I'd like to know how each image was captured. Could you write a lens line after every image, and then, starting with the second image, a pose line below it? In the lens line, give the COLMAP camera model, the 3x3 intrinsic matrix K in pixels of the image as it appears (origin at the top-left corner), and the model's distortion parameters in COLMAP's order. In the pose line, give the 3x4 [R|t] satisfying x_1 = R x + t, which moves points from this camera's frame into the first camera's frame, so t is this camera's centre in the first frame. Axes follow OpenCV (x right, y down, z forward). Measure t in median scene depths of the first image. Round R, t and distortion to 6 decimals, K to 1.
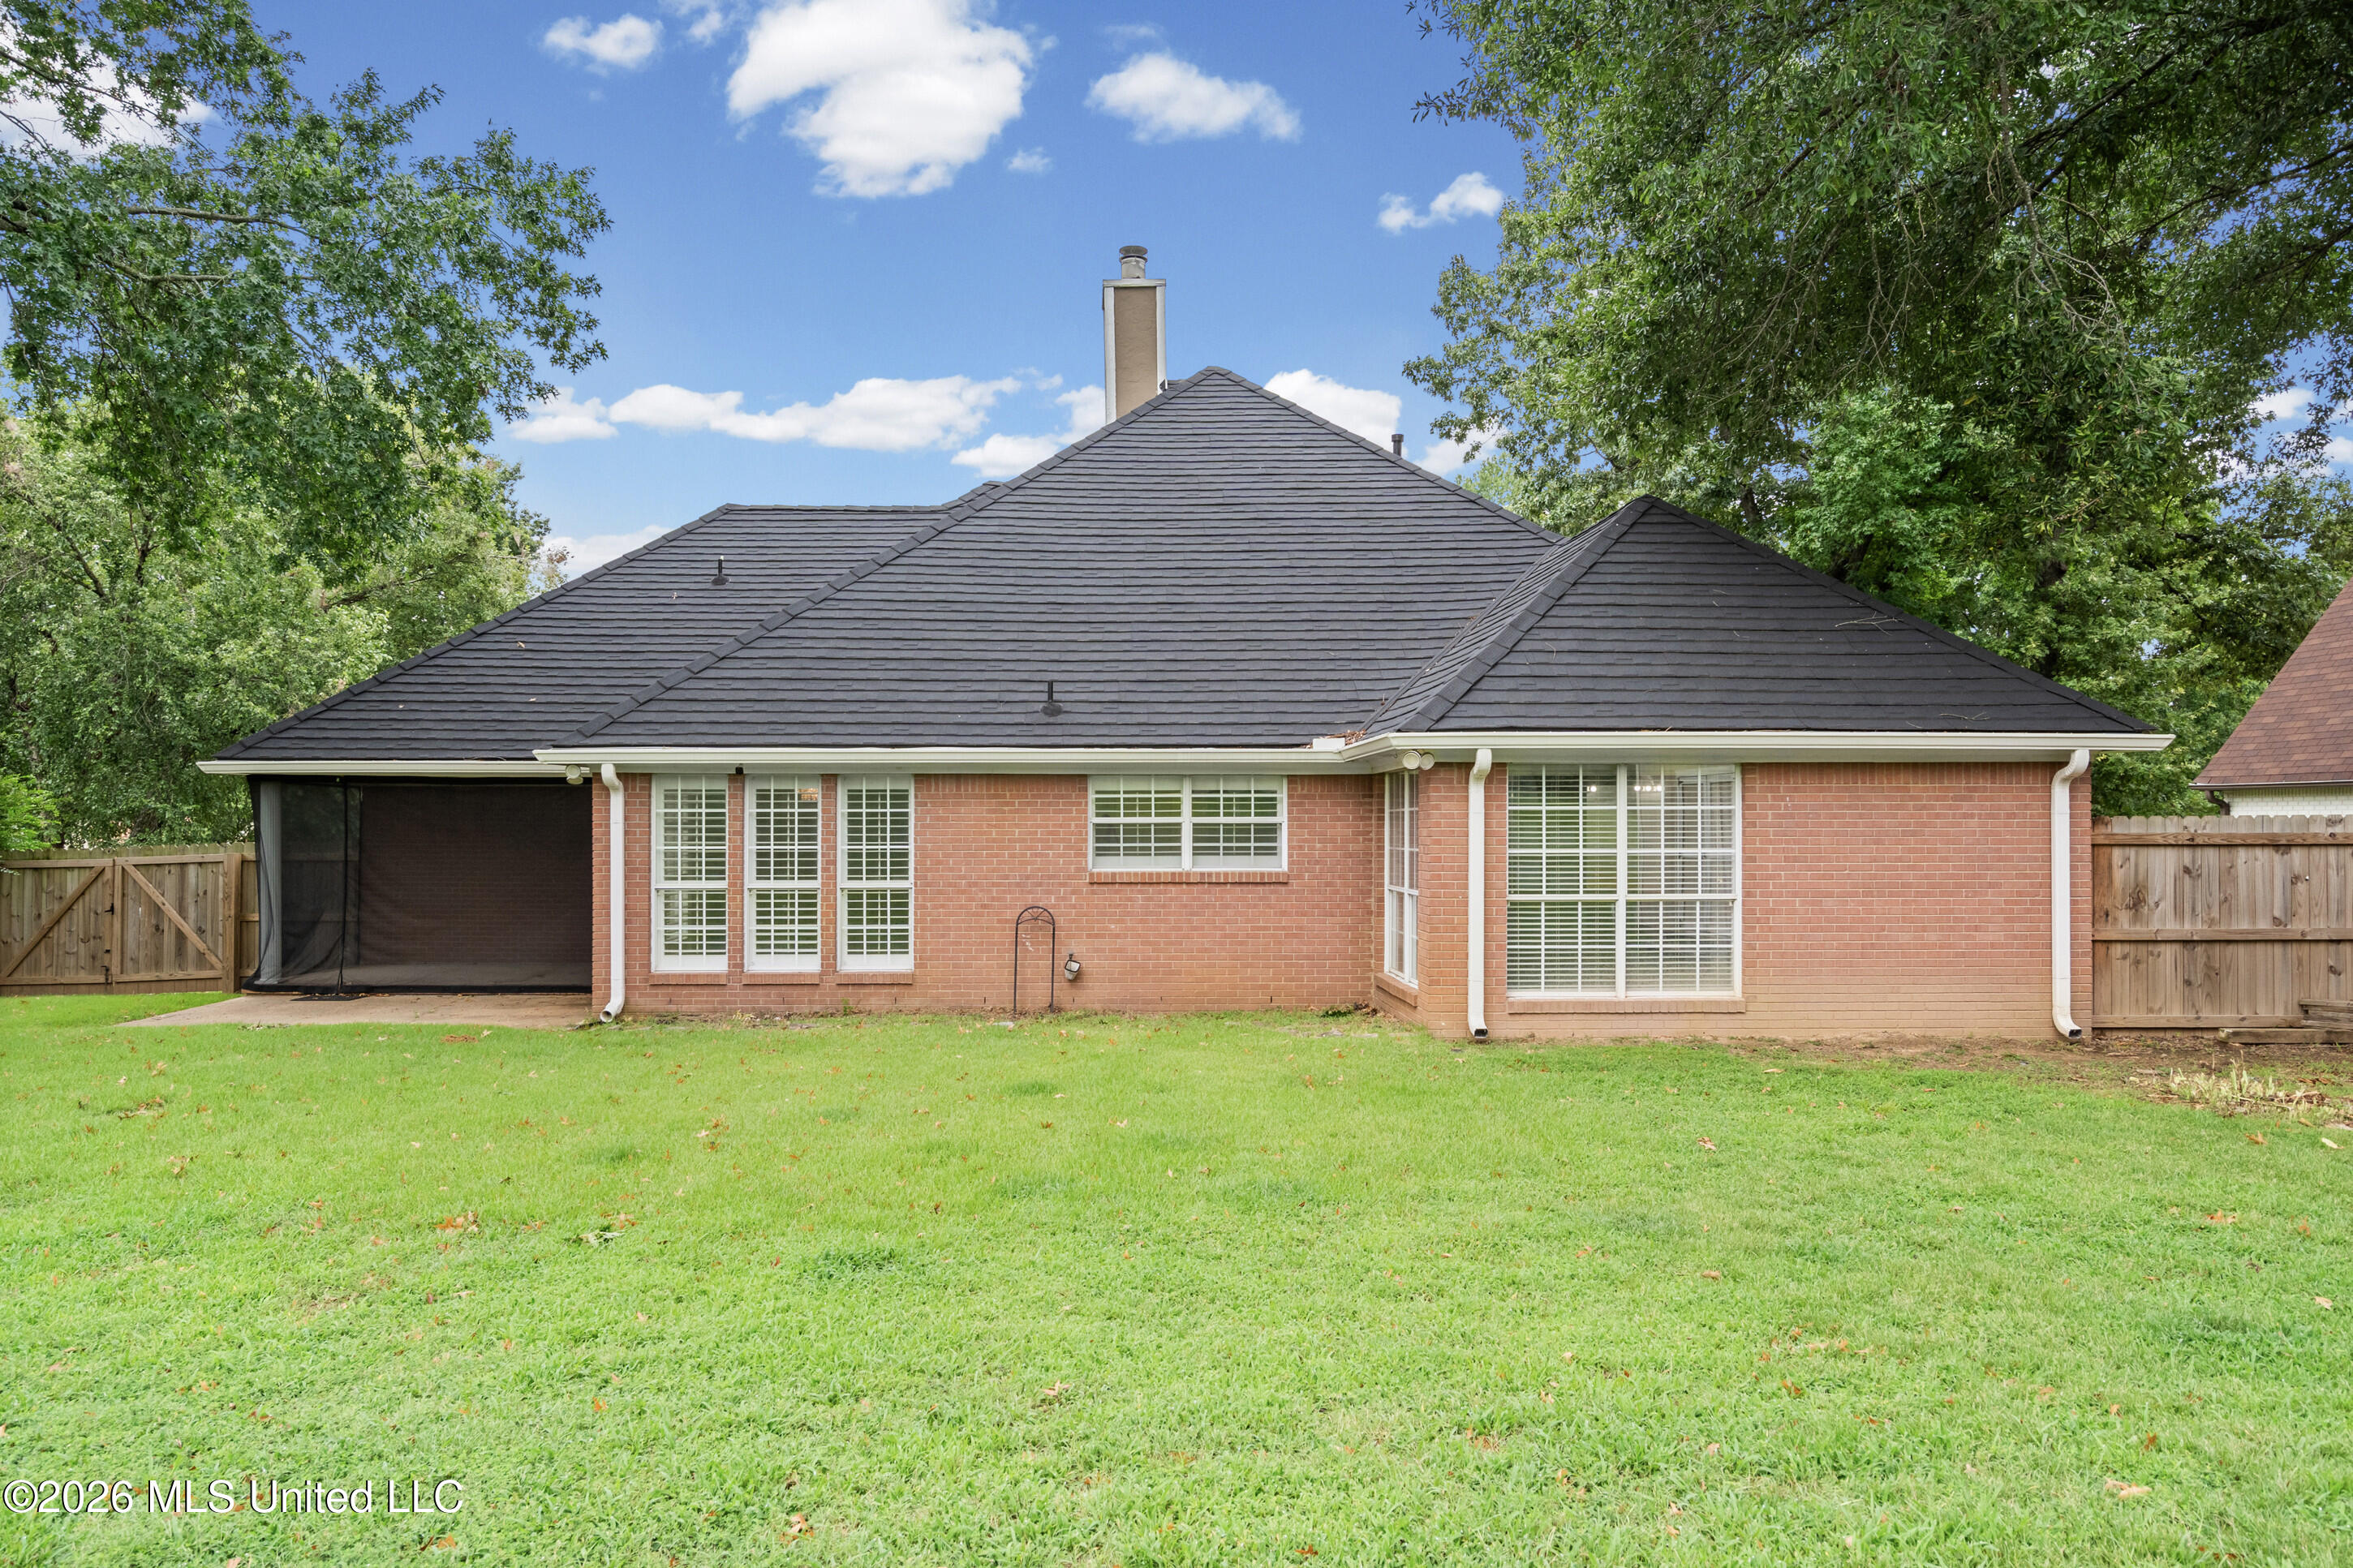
lens RADIAL K [[1549.5, 0, 1166.3], [0, 1549.5, 820.2], [0, 0, 1]] dist [0.005794, 0.002648]
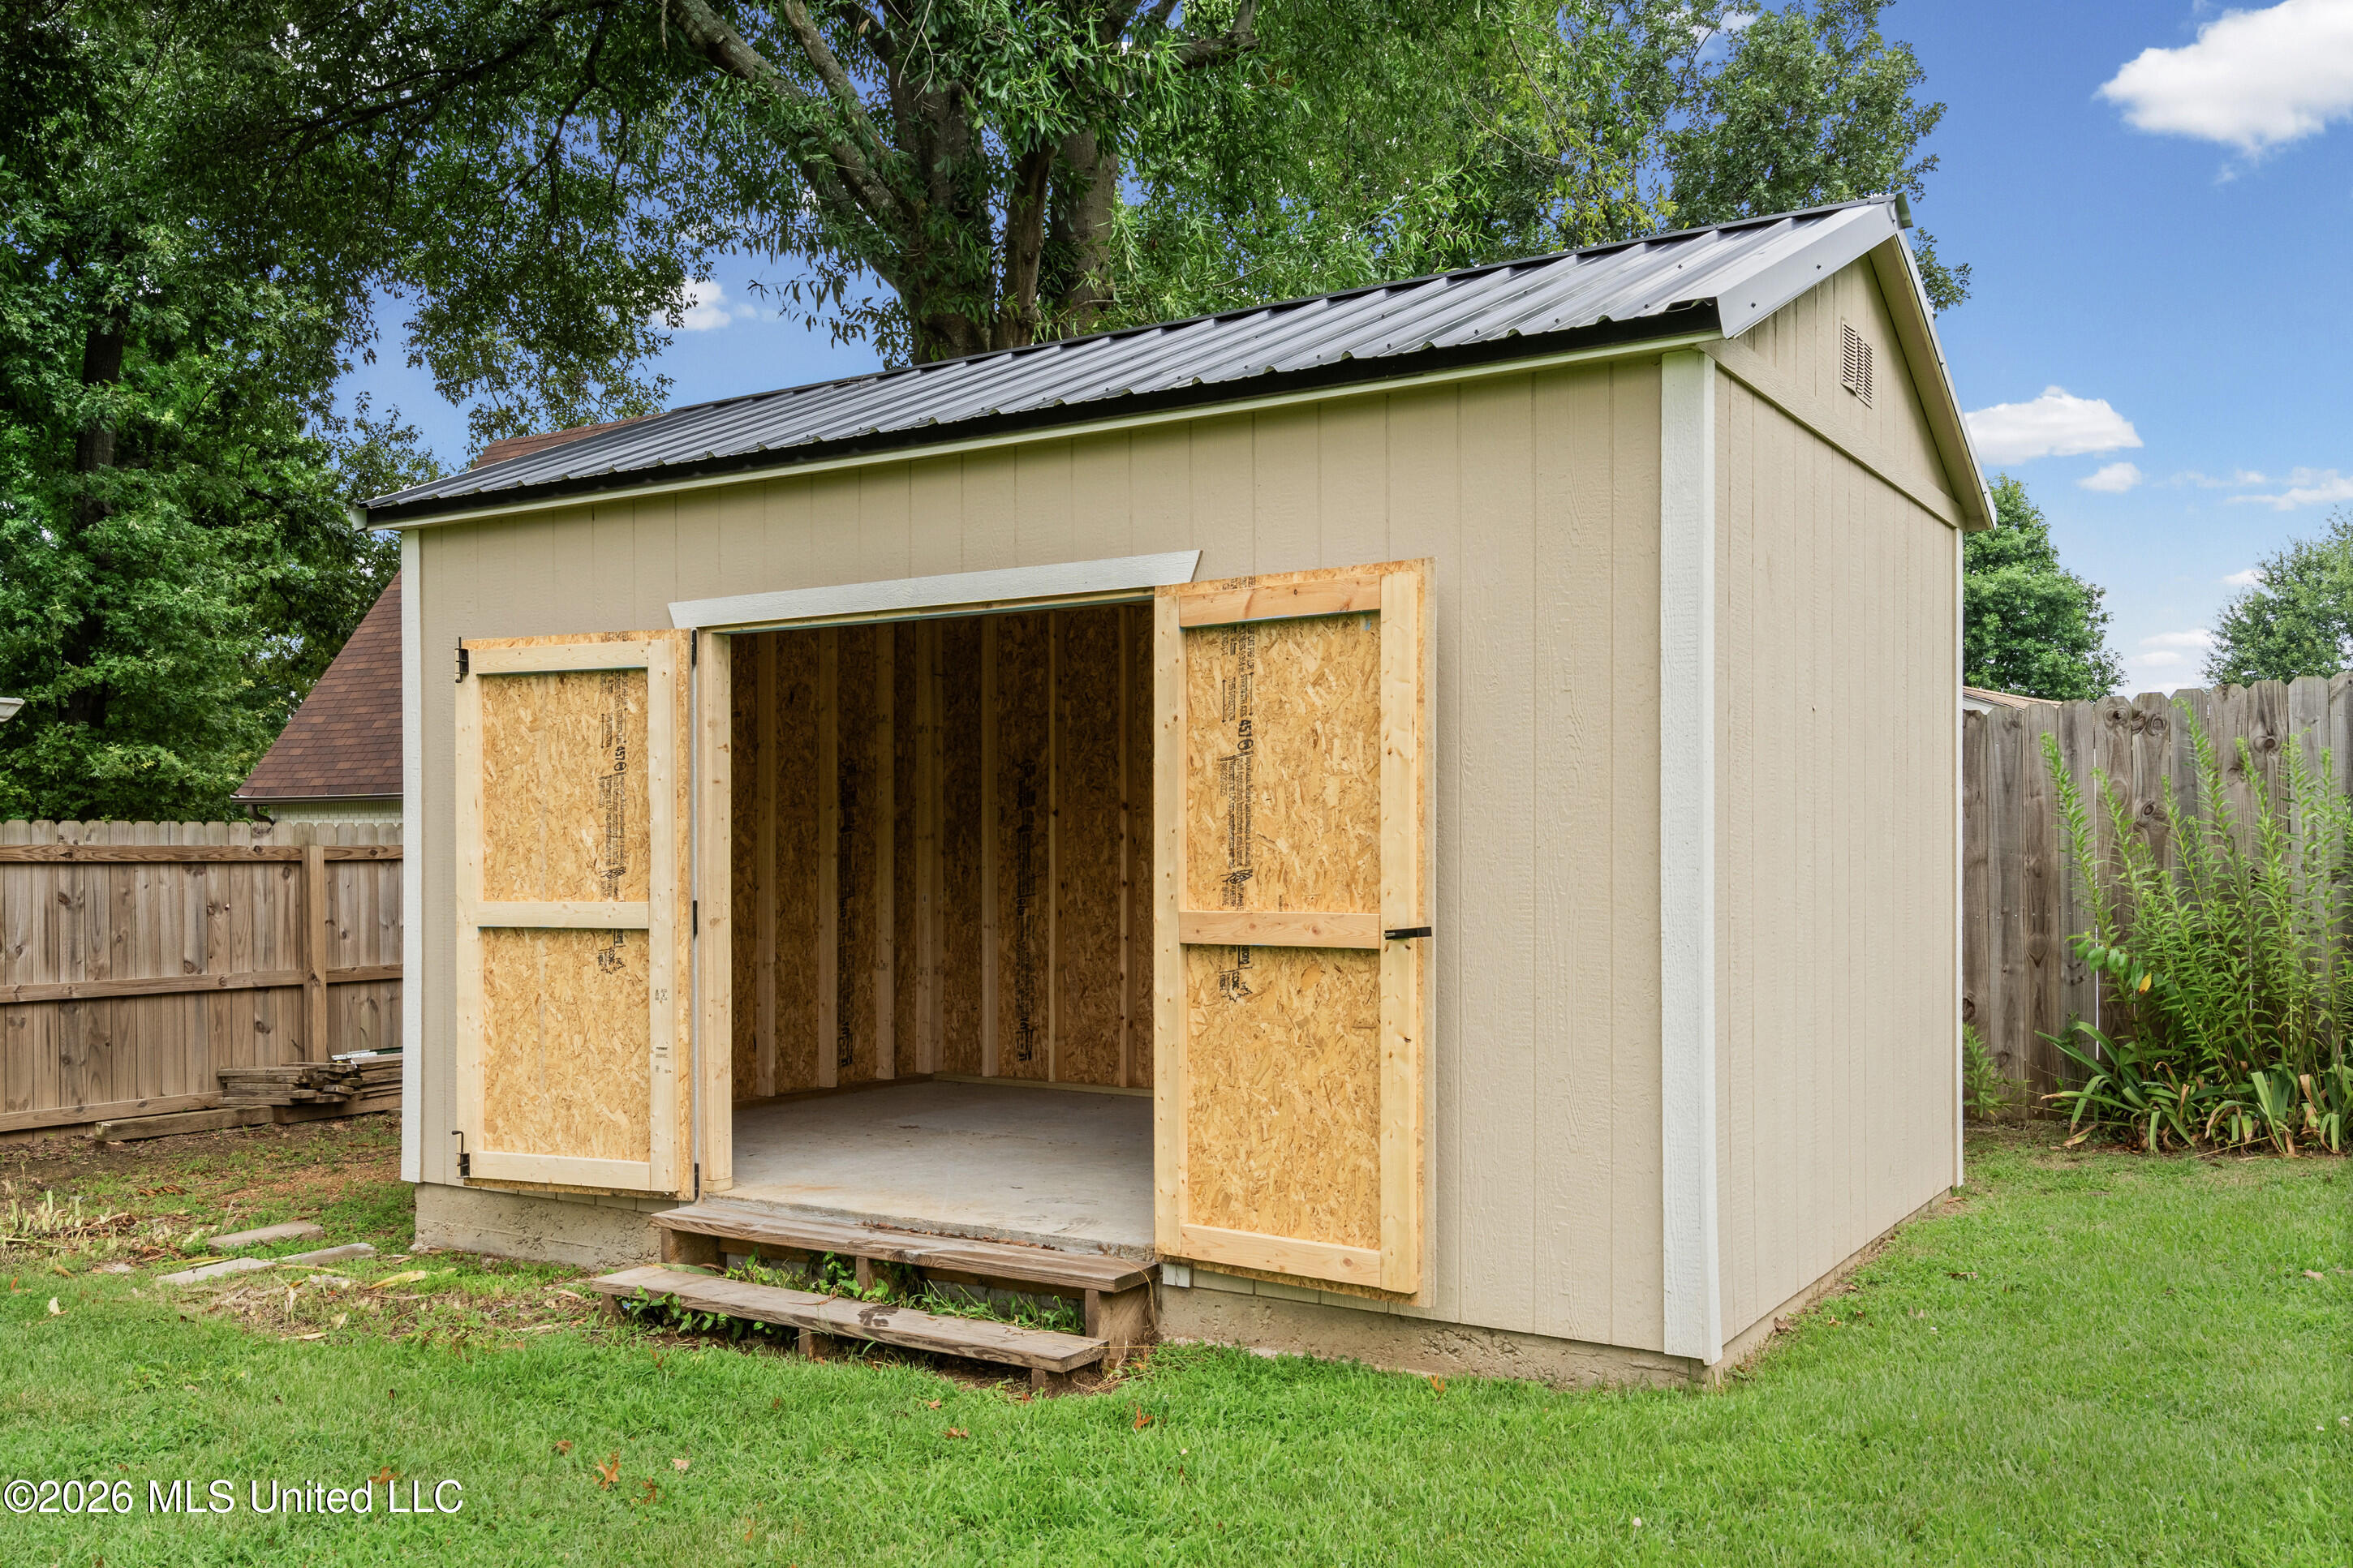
lens RADIAL K [[1974.7, 0, 1176.0], [0, 1974.7, 793.3], [0, 0, 1]] dist [-0.001052, 0.022309]
pose [[0.552438, 0.026292, 0.833139, 0.187484], [-0.002721, 0.999554, -0.029739, 0.009499], [-0.833549, 0.014162, 0.552263, 0.090745]]
